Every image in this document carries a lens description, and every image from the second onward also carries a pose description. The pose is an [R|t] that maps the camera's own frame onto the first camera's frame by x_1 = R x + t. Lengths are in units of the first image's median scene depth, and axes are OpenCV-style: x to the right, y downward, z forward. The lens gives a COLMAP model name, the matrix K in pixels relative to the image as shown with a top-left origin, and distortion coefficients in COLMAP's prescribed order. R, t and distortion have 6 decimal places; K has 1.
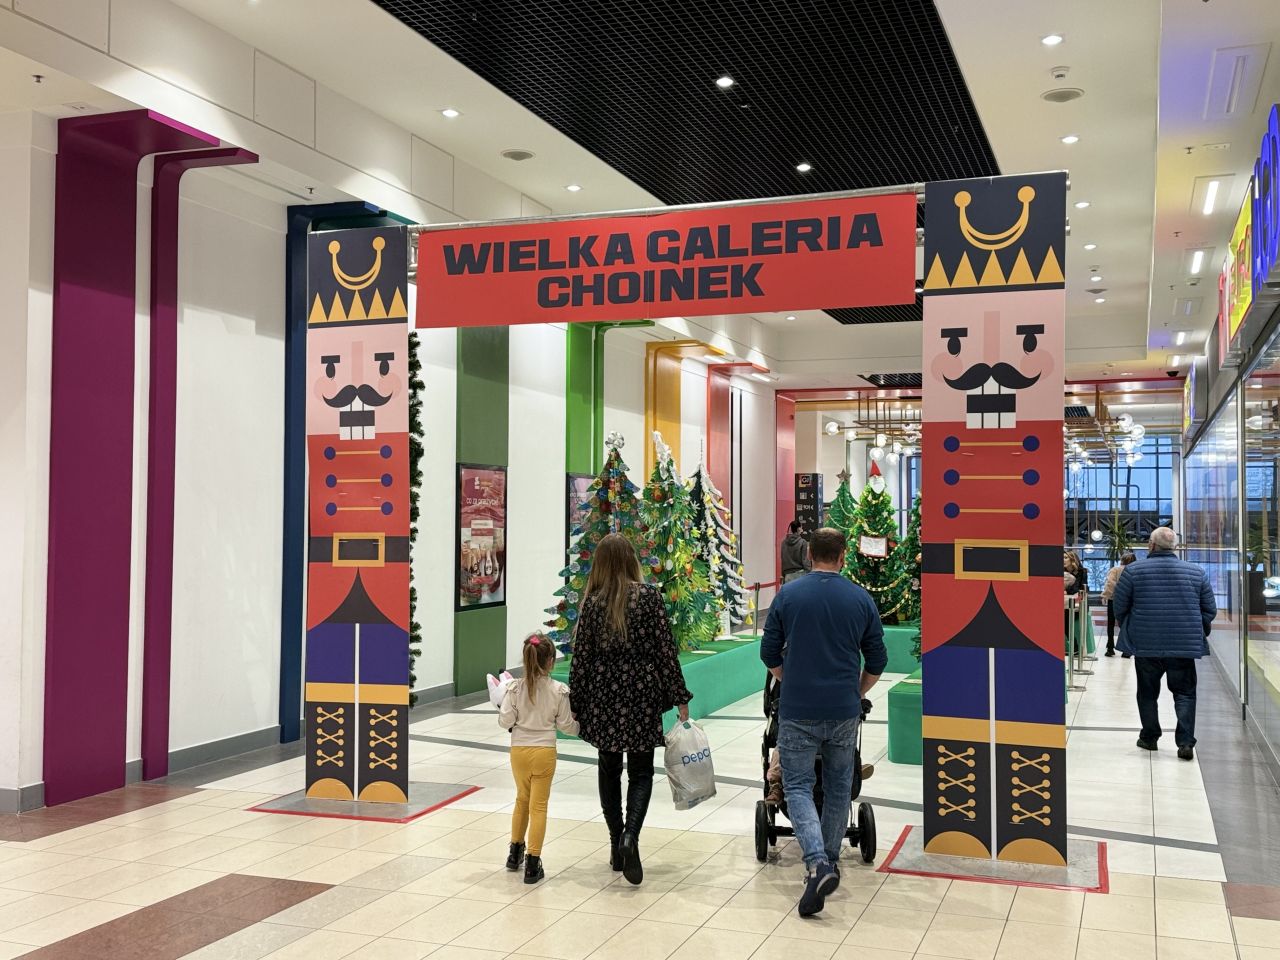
lens RADIAL K [[1344.6, 0, 623.4], [0, 1344.6, 448.3], [0, 0, 1]] dist [0.066306, 0.000000]
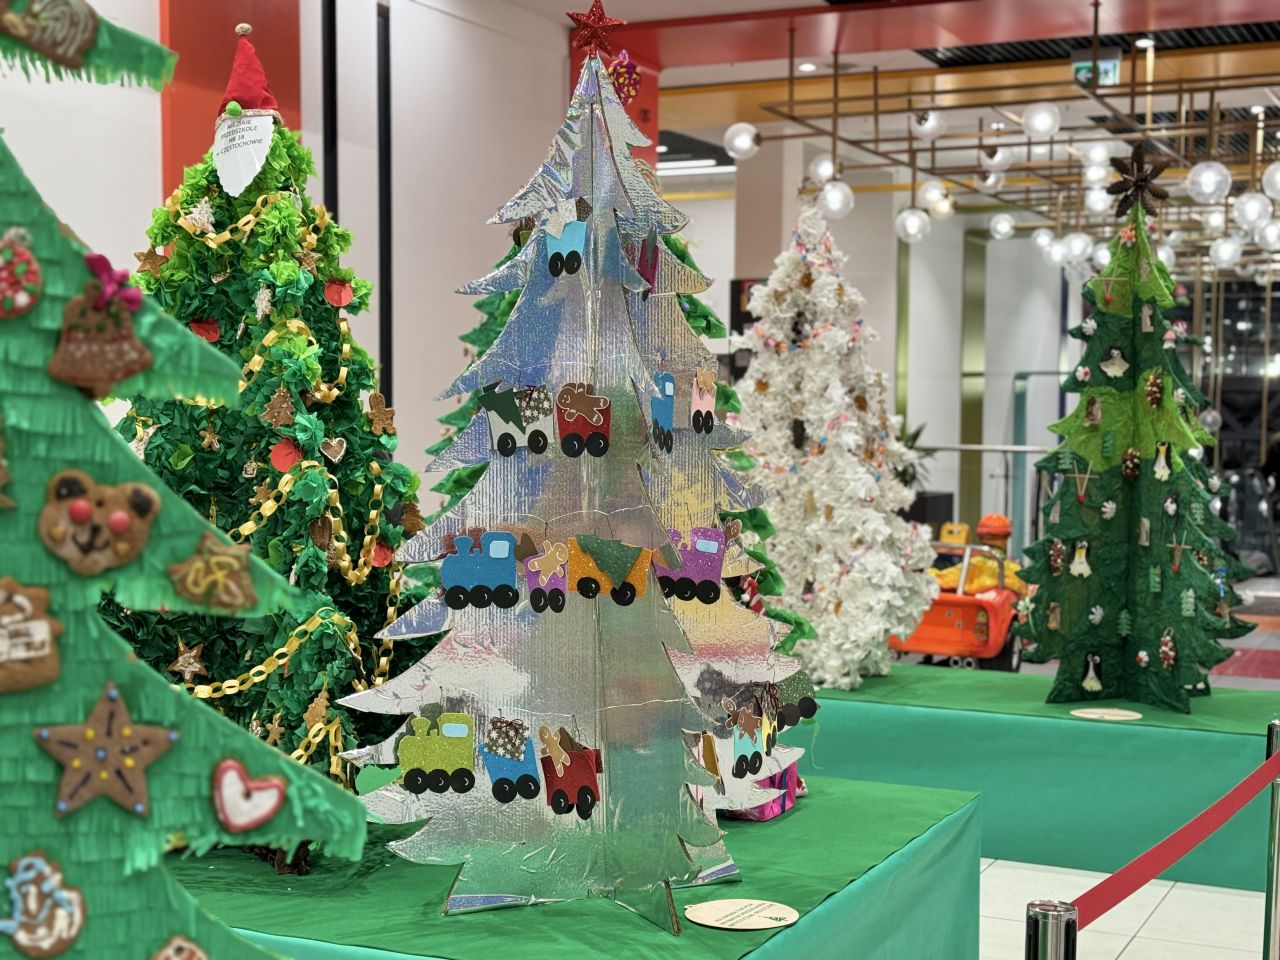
lens RADIAL K [[1886.8, 0, 639.1], [0, 1886.8, 482.3], [0, 0, 1]] dist [0.149888, 0.000000]
pose [[0.996464, 0.005243, -0.083857, 0.274509], [0.002599, 0.995650, 0.093138, 0.050062], [0.083980, -0.093027, 0.992116, 0.740903]]
